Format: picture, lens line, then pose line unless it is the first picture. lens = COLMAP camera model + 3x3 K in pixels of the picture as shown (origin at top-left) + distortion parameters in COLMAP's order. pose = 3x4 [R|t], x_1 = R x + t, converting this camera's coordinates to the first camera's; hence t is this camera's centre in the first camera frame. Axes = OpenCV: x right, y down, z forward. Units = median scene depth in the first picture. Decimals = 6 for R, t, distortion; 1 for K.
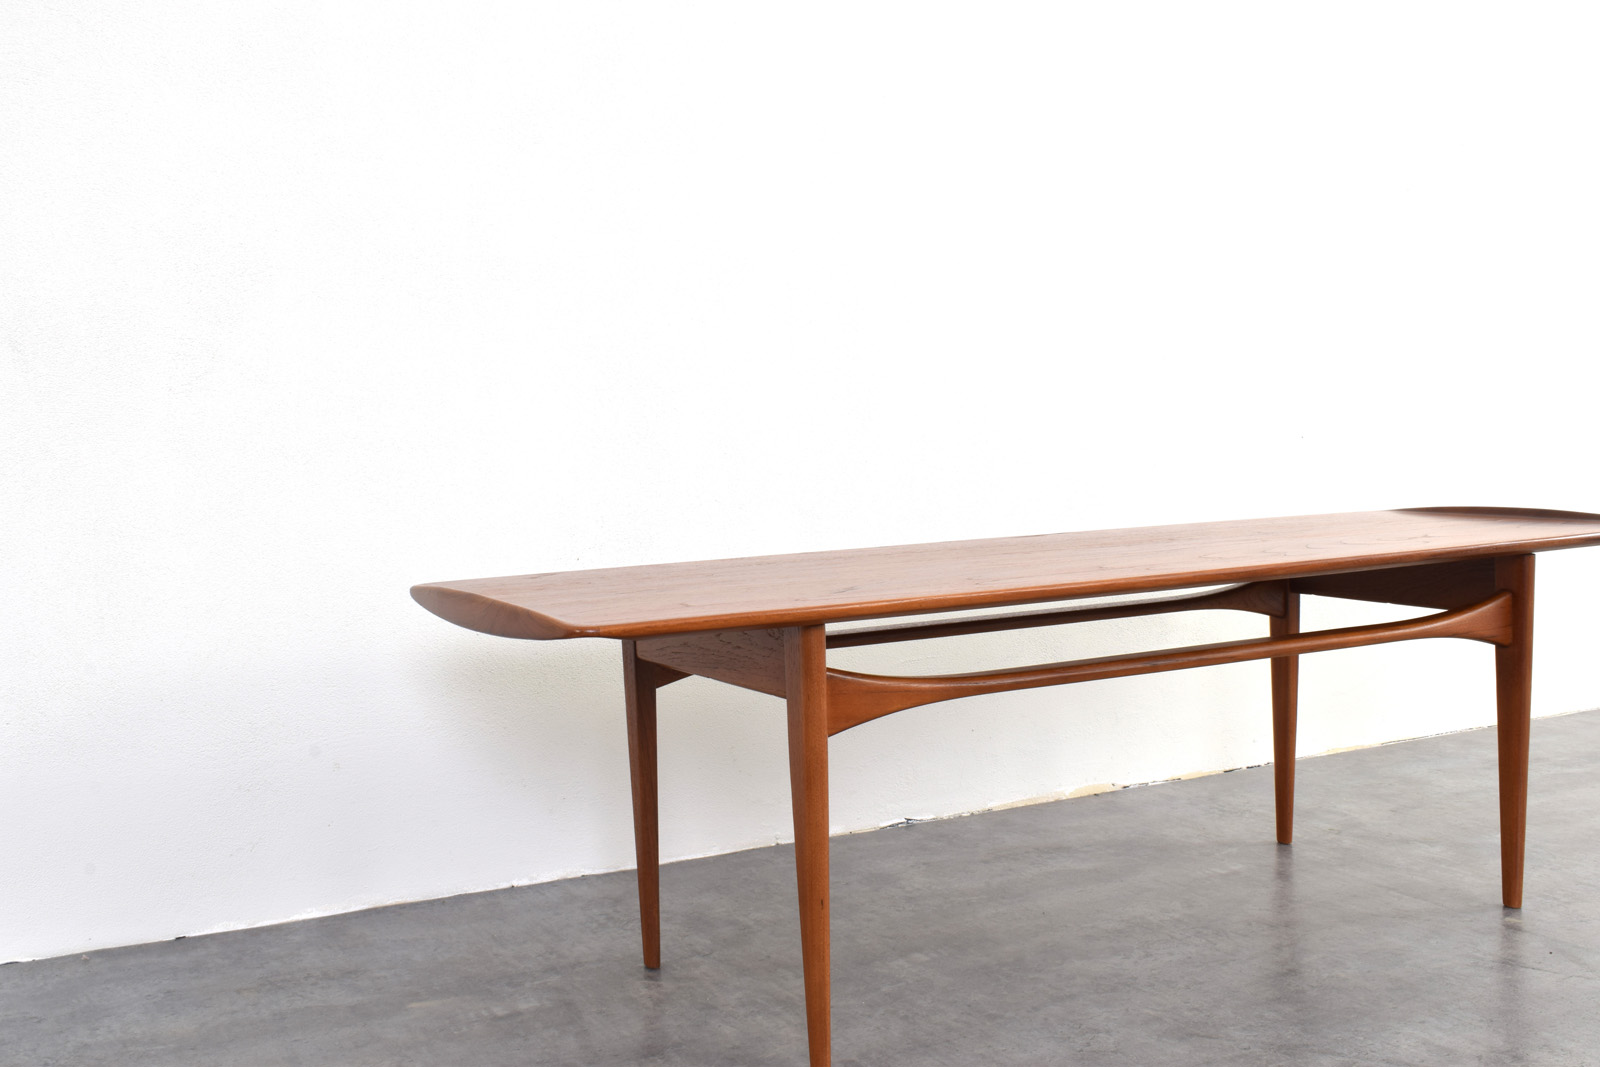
lens RADIAL K [[1800.5, 0, 824.9], [0, 1800.5, 534.5], [0, 0, 1]] dist [-0.013501, -0.031287]
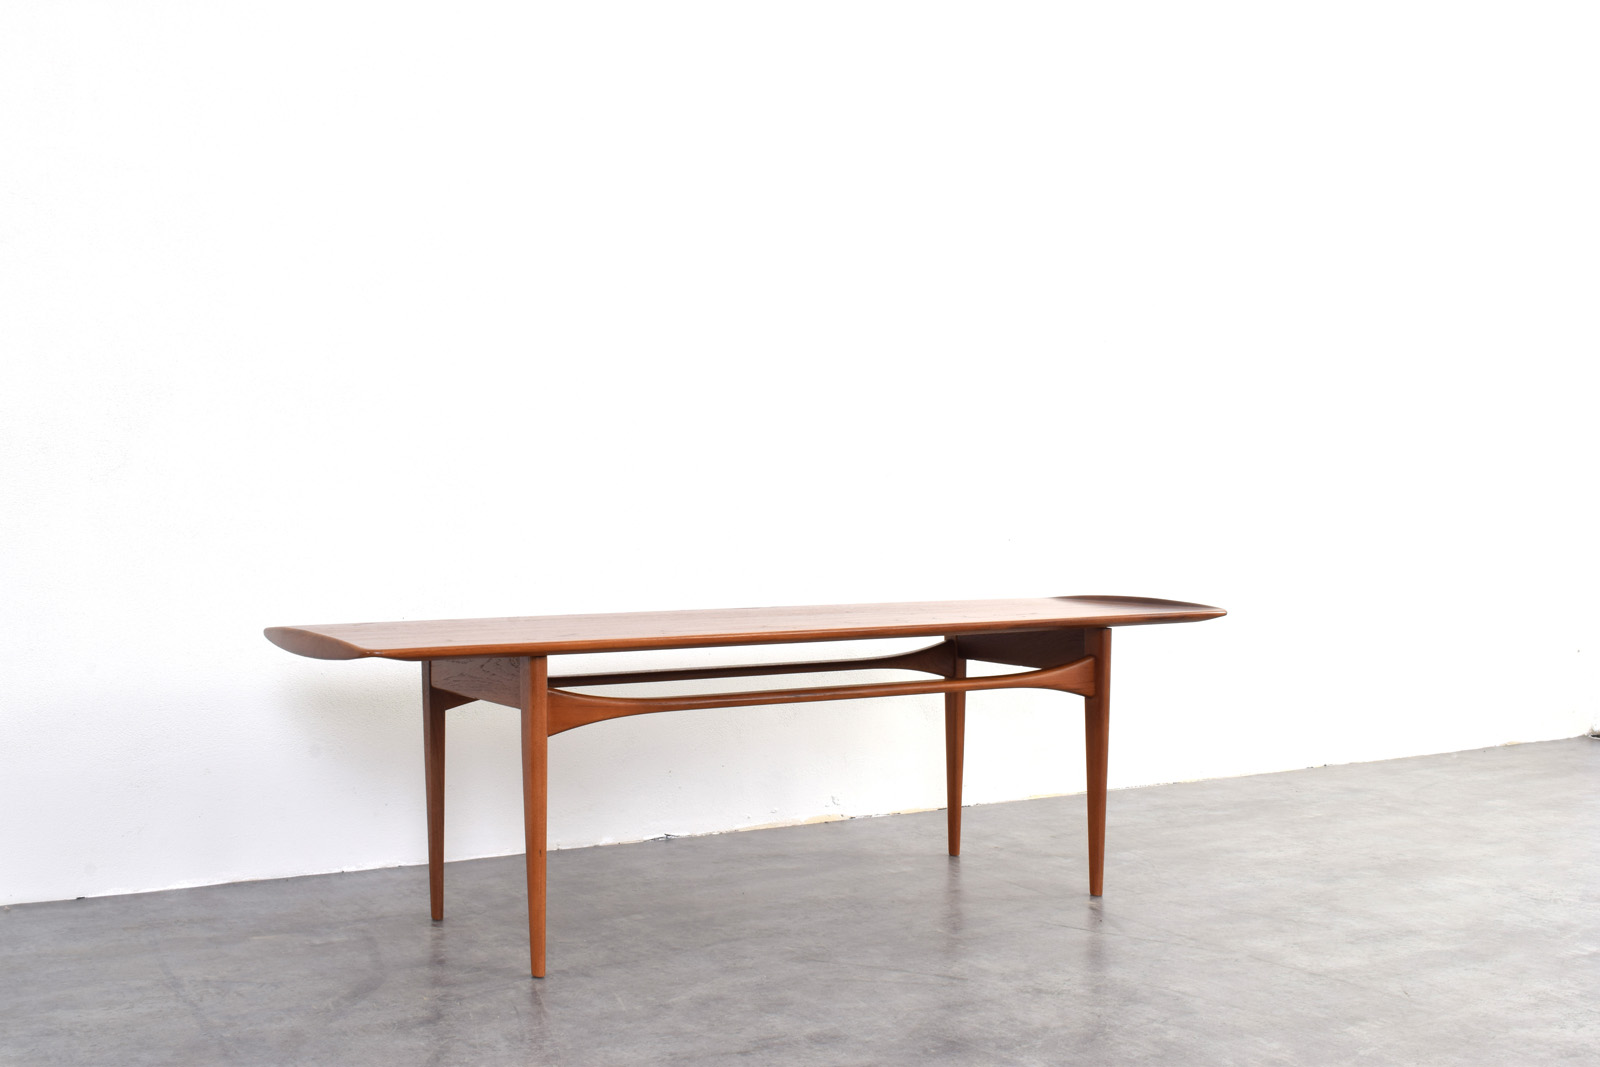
lens RADIAL K [[1855.1, 0, 800.0], [0, 1855.1, 533.5], [0, 0, 1]] dist [-0.005105, 0.004971]
pose [[0.999327, 0.025408, 0.026448, 0.124612], [-0.023912, 0.998177, -0.055417, 0.022329], [-0.027807, 0.054748, 0.998113, -0.384960]]
